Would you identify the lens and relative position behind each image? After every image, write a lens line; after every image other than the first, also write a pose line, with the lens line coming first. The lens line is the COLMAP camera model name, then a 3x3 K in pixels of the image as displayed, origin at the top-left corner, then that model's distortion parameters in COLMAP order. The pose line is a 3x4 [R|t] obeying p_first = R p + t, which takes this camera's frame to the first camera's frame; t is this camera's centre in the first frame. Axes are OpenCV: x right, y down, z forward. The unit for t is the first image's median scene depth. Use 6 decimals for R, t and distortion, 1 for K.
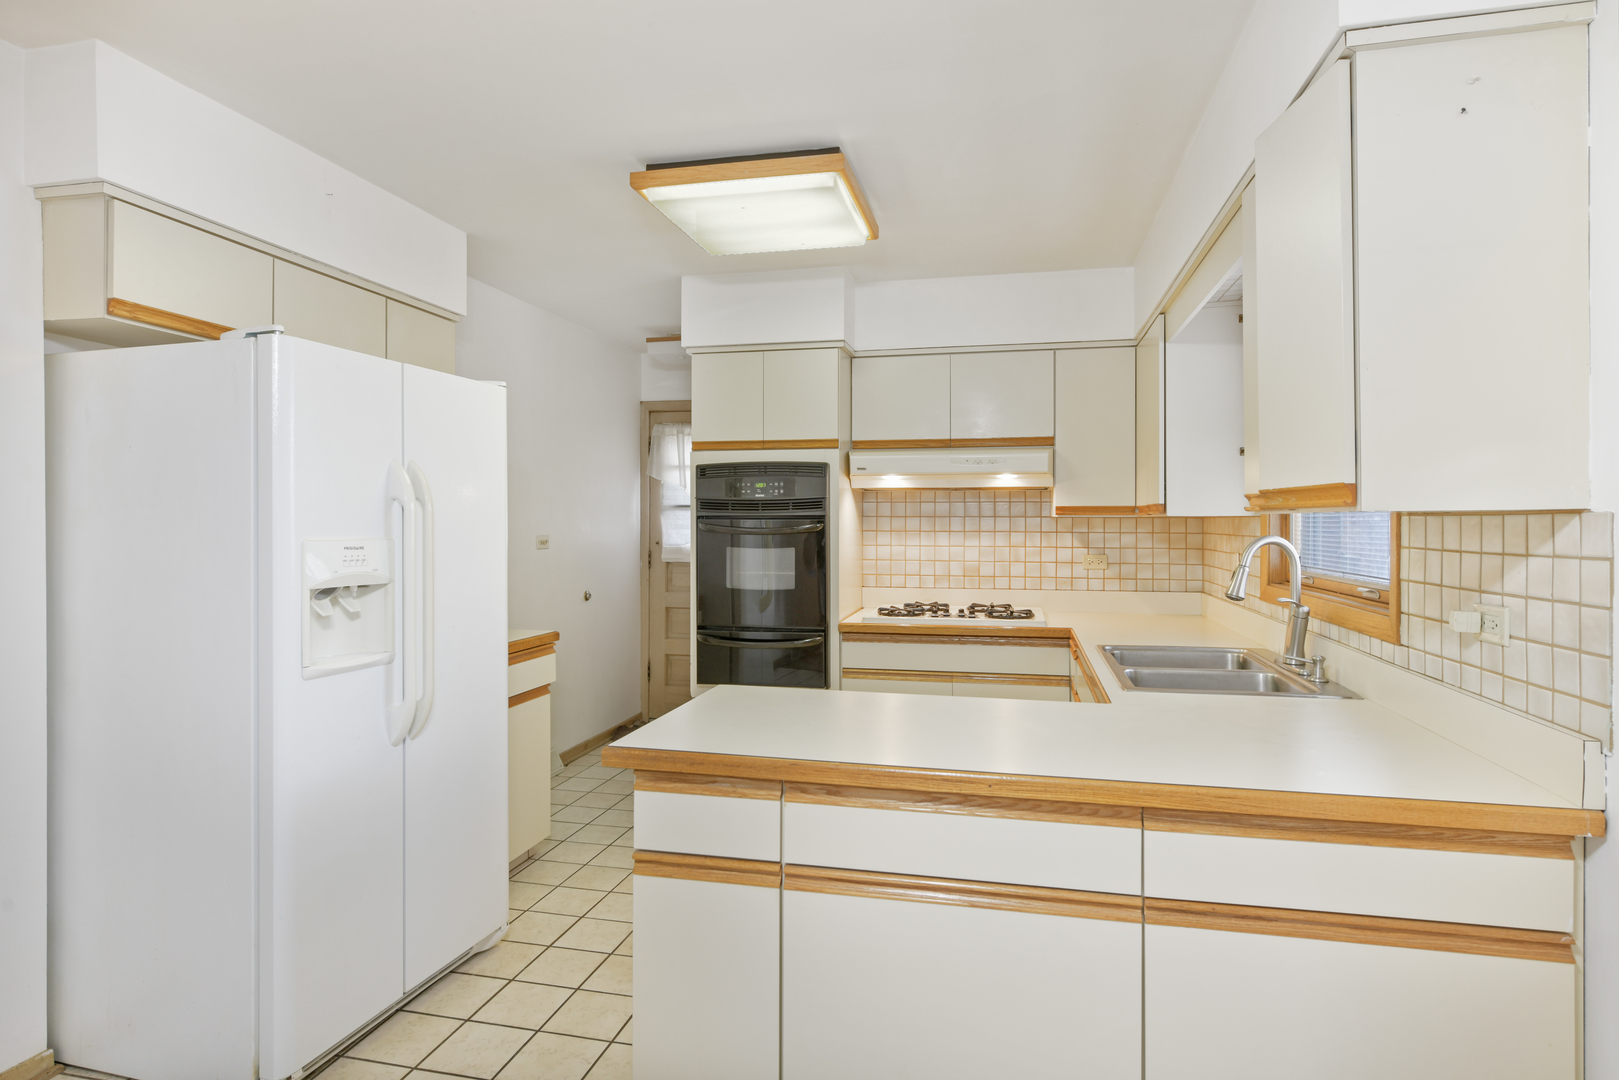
lens RADIAL K [[870.6, 0, 811.0], [0, 870.6, 530.0], [0, 0, 1]] dist [0.010903, 0.000190]
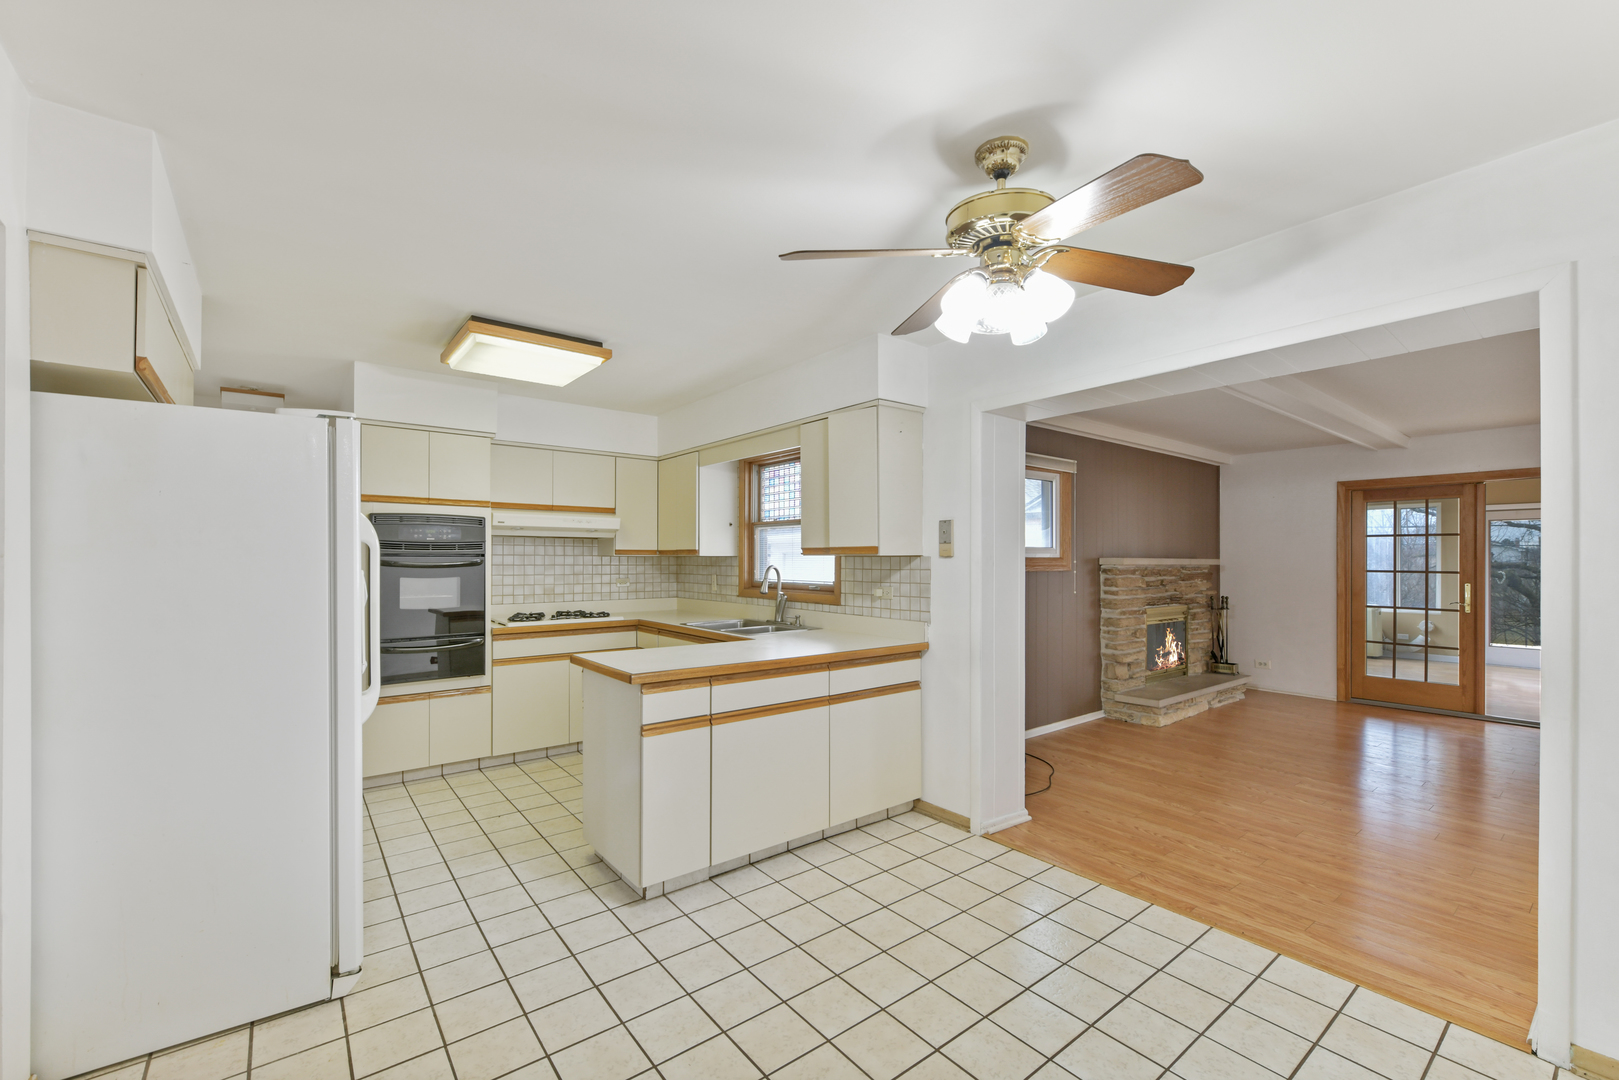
lens RADIAL K [[672.4, 0, 805.1], [0, 672.4, 562.0], [0, 0, 1]] dist [-0.000154, -0.000072]
pose [[0.629120, -0.001705, 0.777306, -0.504628], [0.005424, 0.999983, -0.002197, 0.001735], [-0.777289, 0.005598, 0.629118, -0.104613]]
